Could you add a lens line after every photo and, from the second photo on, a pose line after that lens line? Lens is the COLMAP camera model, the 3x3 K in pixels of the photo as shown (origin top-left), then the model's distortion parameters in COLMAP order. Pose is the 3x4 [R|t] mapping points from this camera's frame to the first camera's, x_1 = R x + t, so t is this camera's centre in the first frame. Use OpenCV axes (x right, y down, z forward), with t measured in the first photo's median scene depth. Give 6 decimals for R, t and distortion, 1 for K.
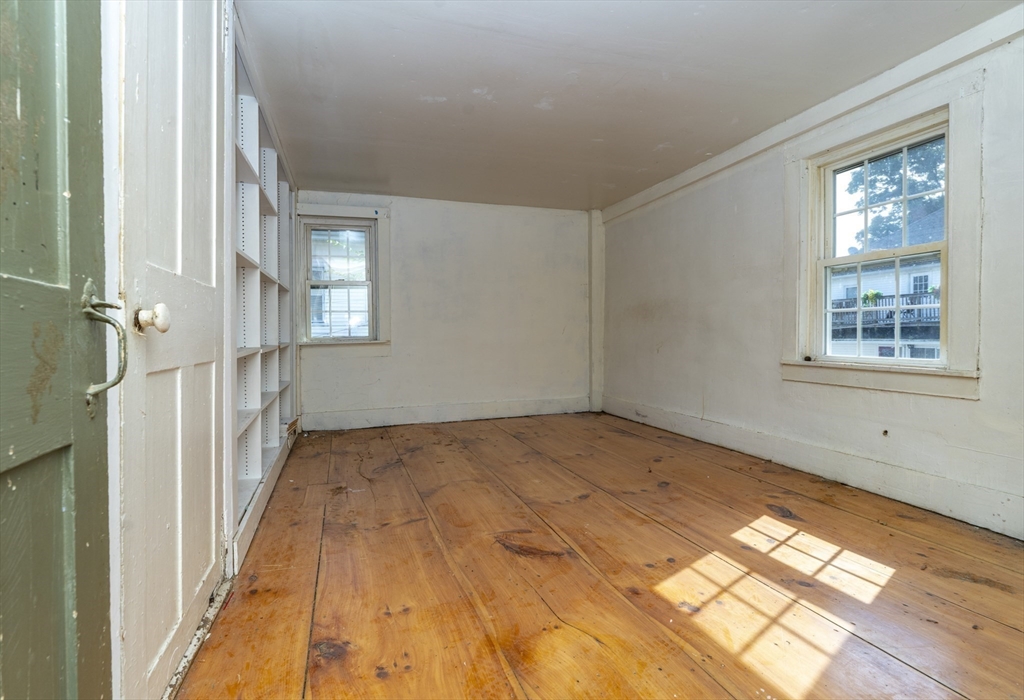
lens RADIAL K [[488.7, 0, 511.2], [0, 488.7, 335.8], [0, 0, 1]] dist [-0.000984, -0.000285]
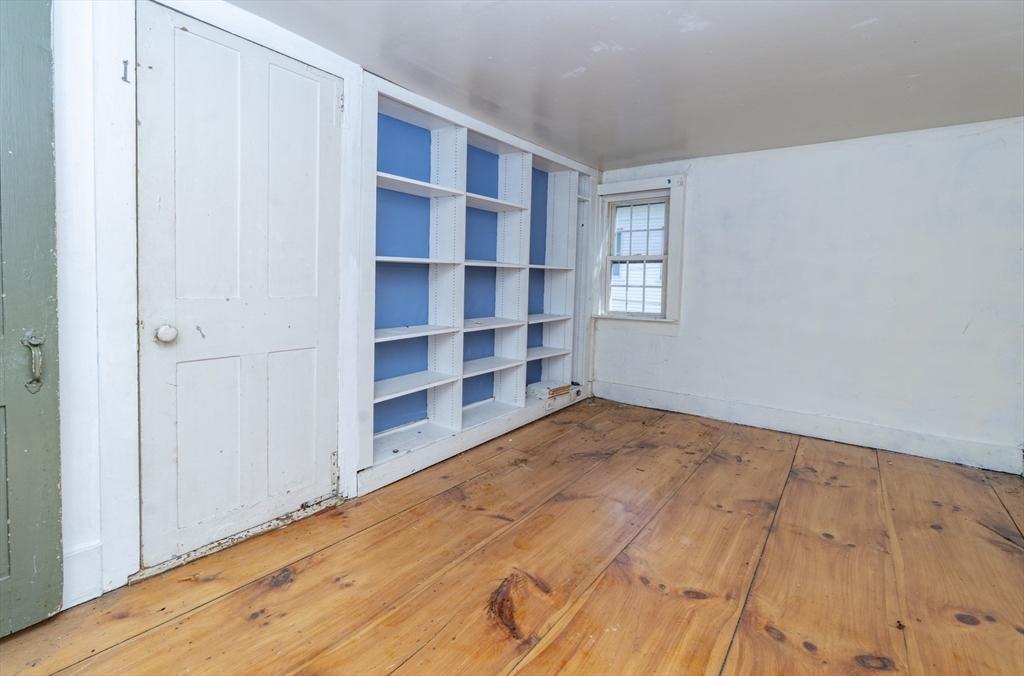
lens RADIAL K [[473.8, 0, 511.6], [0, 473.8, 299.1], [0, 0, 1]] dist [-0.000576, -0.000162]
pose [[0.555251, 0.058437, -0.829627, 0.556315], [-0.030347, 0.998288, 0.050006, -0.114020], [0.831129, -0.002589, 0.556073, 0.438522]]
